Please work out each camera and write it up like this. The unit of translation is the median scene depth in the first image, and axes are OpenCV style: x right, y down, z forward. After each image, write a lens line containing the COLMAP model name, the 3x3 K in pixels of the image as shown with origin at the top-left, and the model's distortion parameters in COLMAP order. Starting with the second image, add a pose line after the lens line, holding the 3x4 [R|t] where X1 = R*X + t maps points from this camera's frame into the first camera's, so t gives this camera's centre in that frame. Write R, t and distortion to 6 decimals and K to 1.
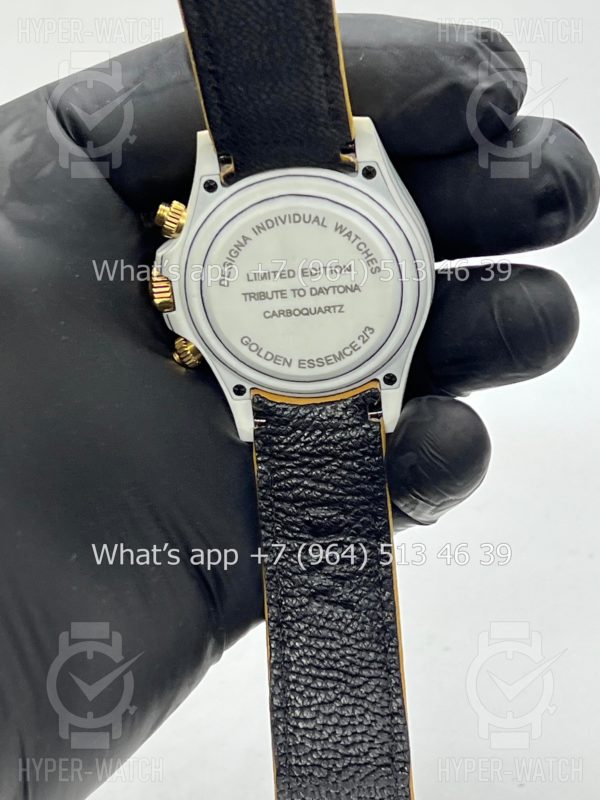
lens RADIAL K [[1846.4, 0, 304.0], [0, 1846.4, 396.8], [0, 0, 1]] dist [0.319418, 0.000000]
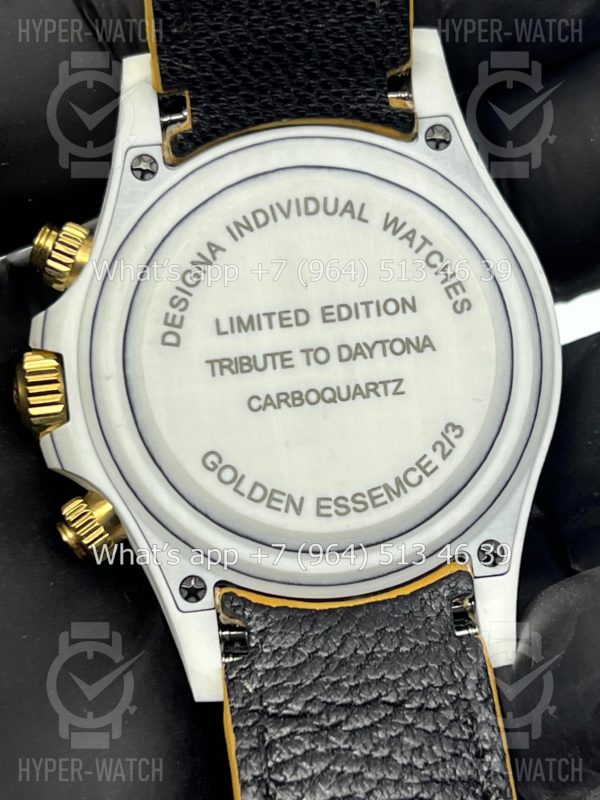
lens RADIAL K [[1846.4, 0, 298.2], [0, 1846.4, 399.6], [0, 0, 1]] dist [0.319418, 0.000000]
pose [[0.991801, 0.003726, 0.127739, -0.073731], [0.060908, 0.864960, -0.498132, 0.211126], [-0.112345, 0.501828, 0.857641, 0.561375]]
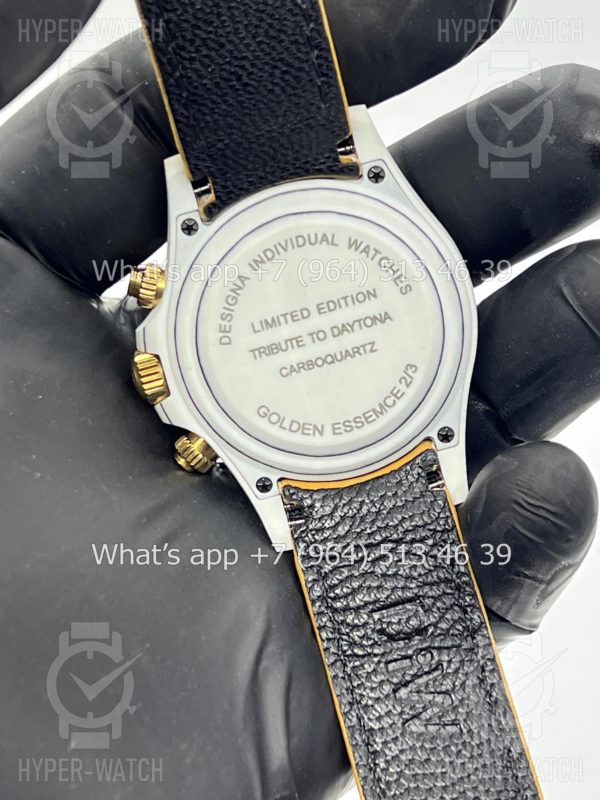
lens RADIAL K [[1846.4, 0, 298.6], [0, 1846.4, 407.0], [0, 0, 1]] dist [0.319418, 0.000000]
pose [[0.982677, -0.172417, 0.067961, -0.071617], [0.184333, 0.947259, -0.262148, 0.184214], [-0.019178, 0.270134, 0.962632, 0.225566]]
